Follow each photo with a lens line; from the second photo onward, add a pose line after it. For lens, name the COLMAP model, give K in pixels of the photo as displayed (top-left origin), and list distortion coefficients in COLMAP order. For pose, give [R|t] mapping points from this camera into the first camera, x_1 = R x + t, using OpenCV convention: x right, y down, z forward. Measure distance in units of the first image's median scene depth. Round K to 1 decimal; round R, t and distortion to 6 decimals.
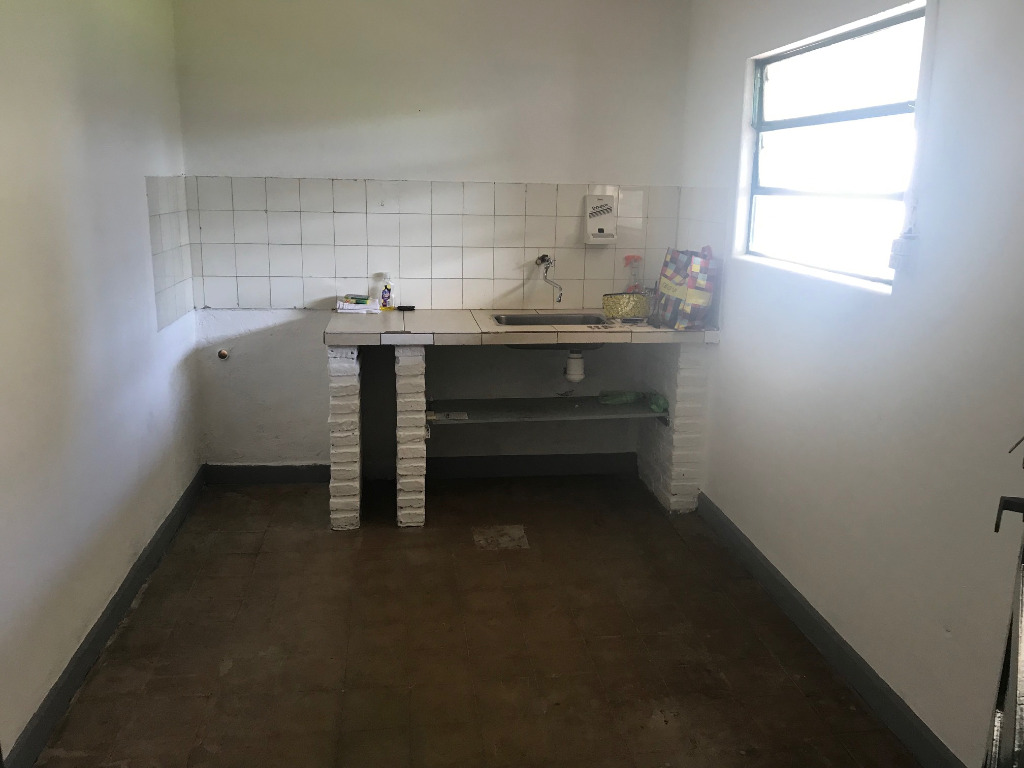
lens RADIAL K [[835.6, 0, 512.9], [0, 835.6, 385.6], [0, 0, 1]] dist [0.048600, 0.001499]
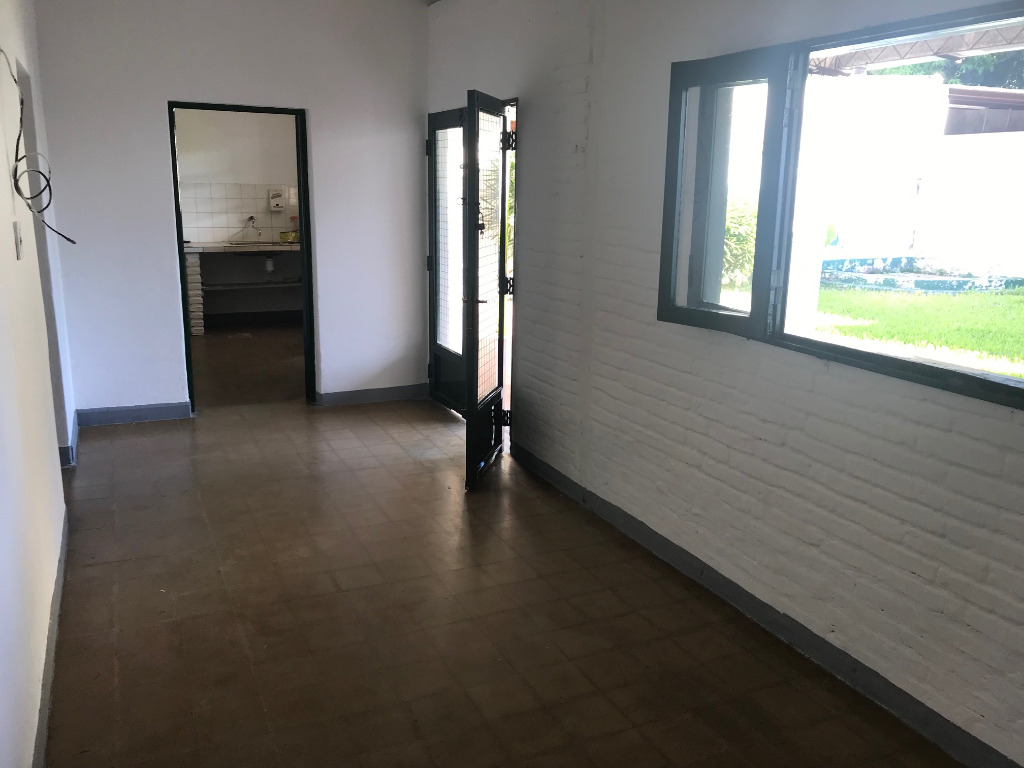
lens RADIAL K [[835.6, 0, 515.6], [0, 835.6, 378.8], [0, 0, 1]] dist [0.048600, 0.001499]
pose [[0.956170, -0.073197, 0.283515, 0.043252], [0.072971, 0.997269, 0.011374, 0.301086], [-0.283574, 0.009813, 0.958900, -1.336669]]
